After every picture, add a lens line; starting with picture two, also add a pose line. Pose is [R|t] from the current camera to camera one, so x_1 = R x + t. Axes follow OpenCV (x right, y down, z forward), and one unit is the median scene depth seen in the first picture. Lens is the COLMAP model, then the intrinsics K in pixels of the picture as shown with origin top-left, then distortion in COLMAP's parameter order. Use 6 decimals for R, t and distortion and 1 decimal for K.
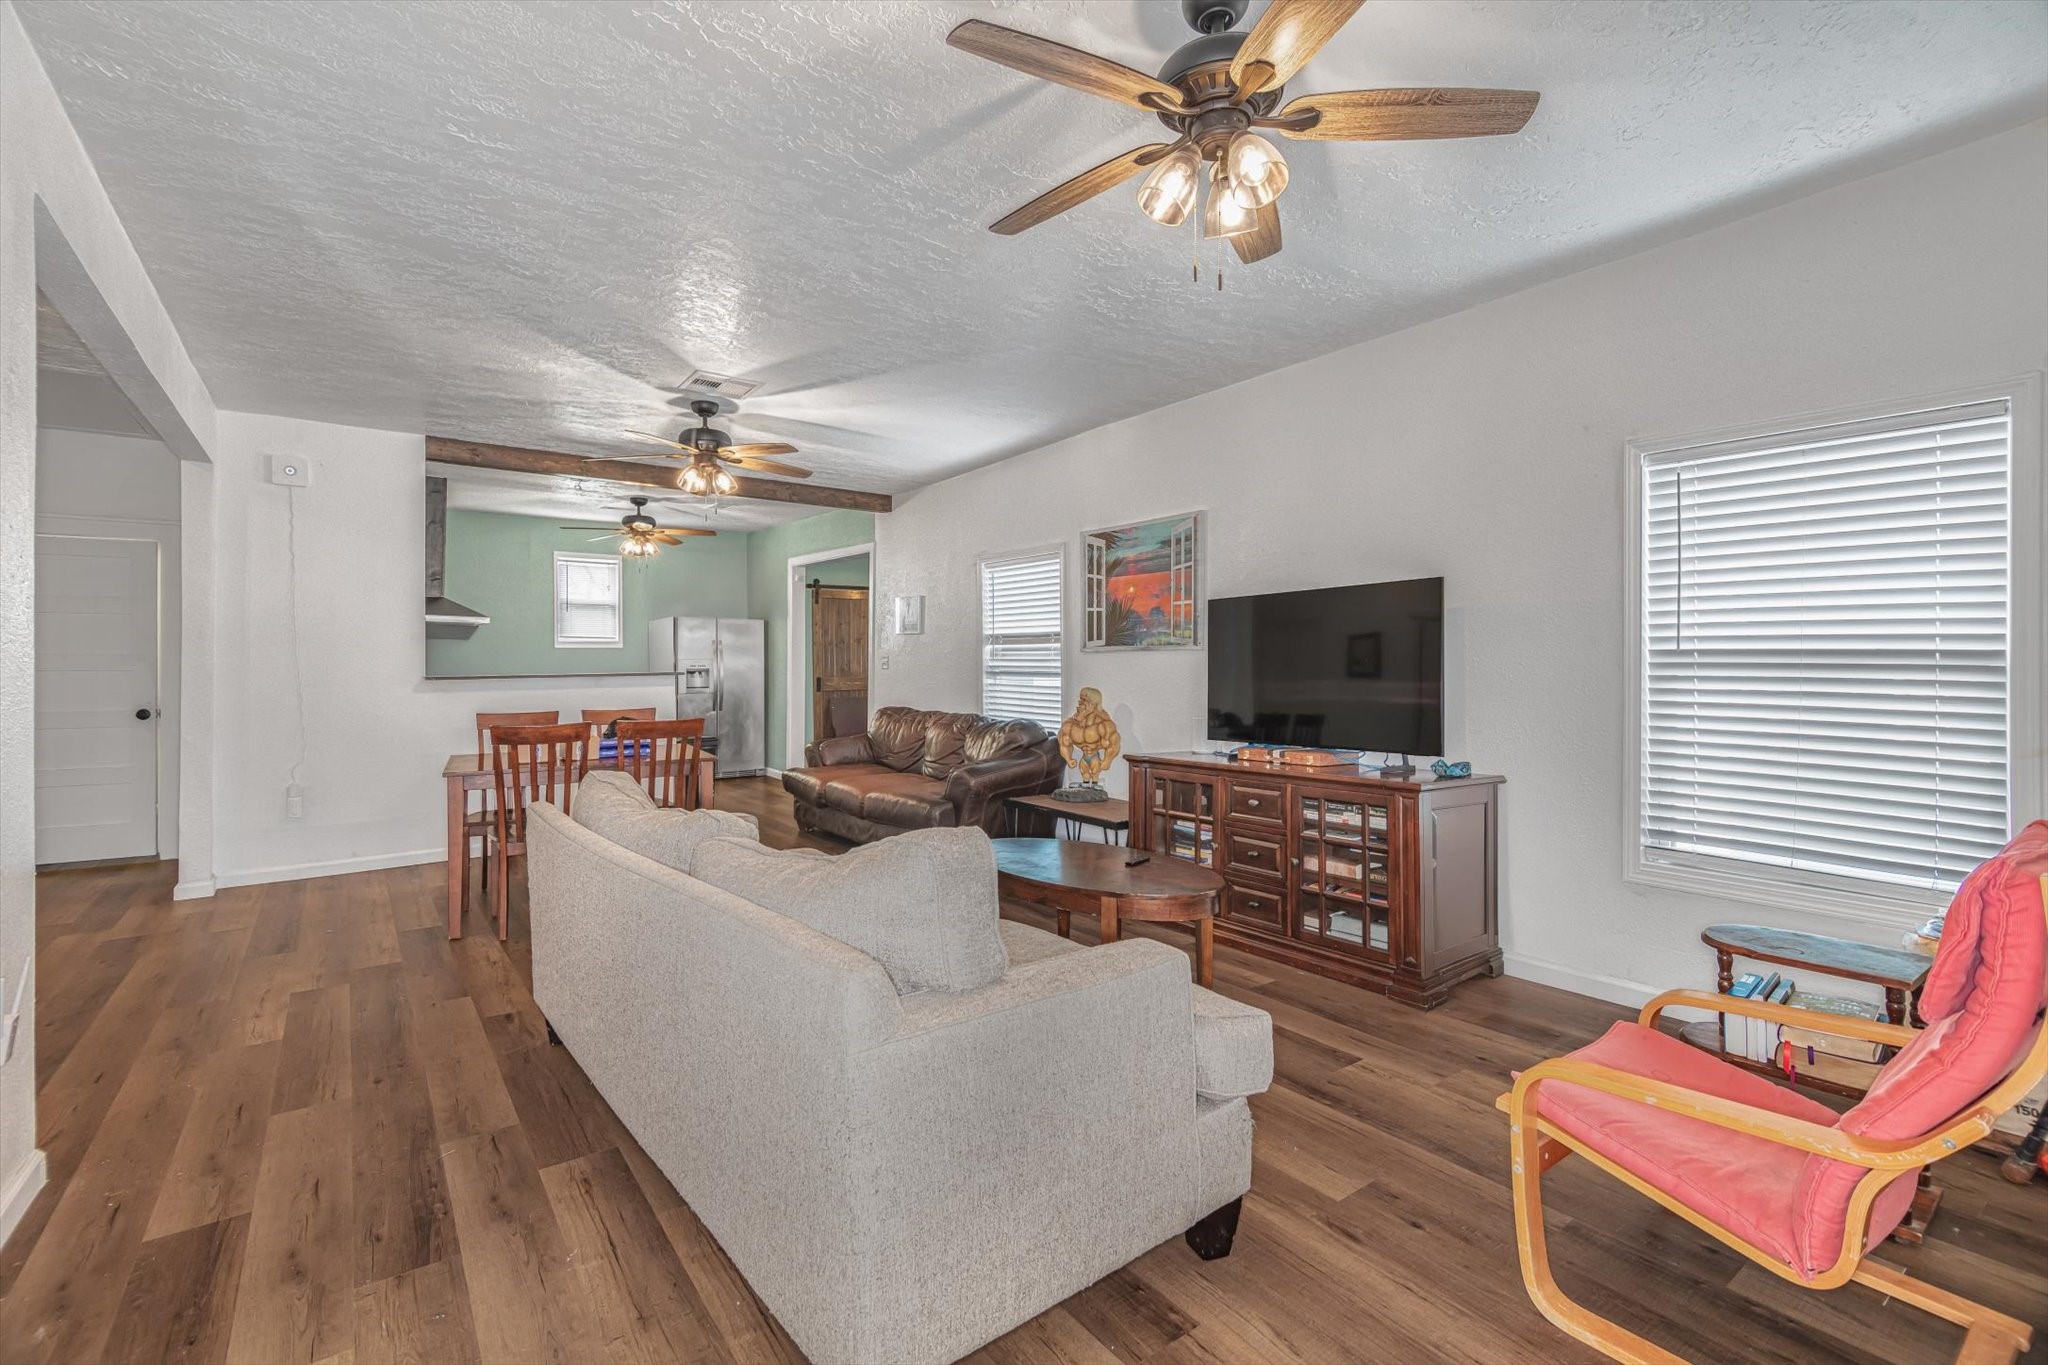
lens RADIAL K [[913.1, 0, 1019.8], [0, 913.1, 670.3], [0, 0, 1]] dist [0.002071, -0.000106]
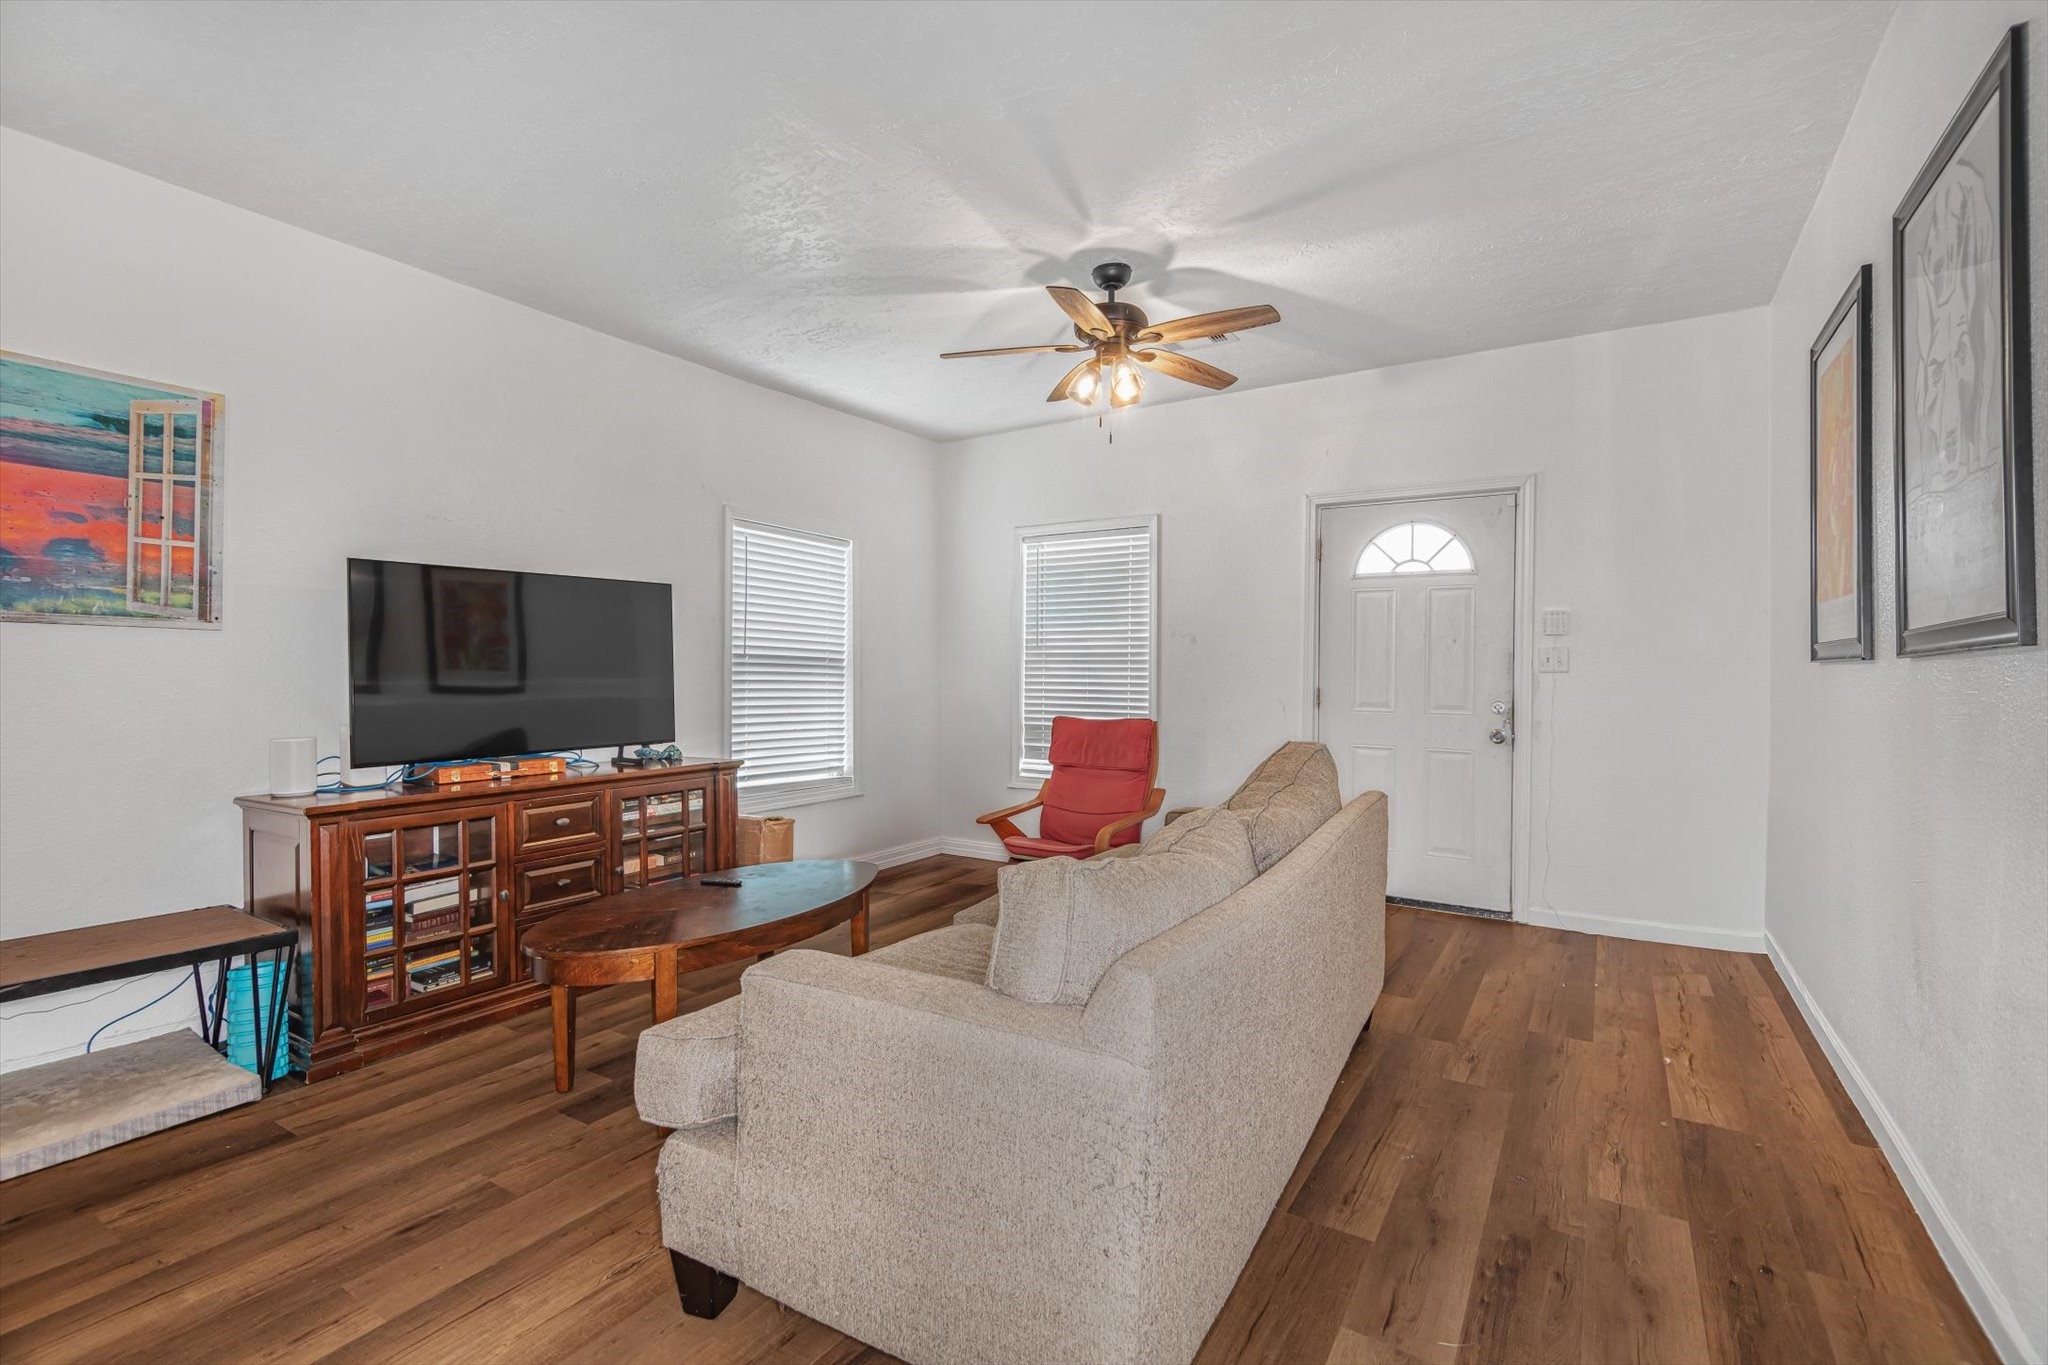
lens RADIAL K [[913.1, 0, 1019.8], [0, 913.1, 670.3], [0, 0, 1]] dist [0.002071, -0.000106]
pose [[-0.358725, 0.008231, 0.933407, -0.606918], [0.006133, 0.999960, -0.006461, 0.012463], [-0.933423, 0.003407, -0.358761, 0.812088]]
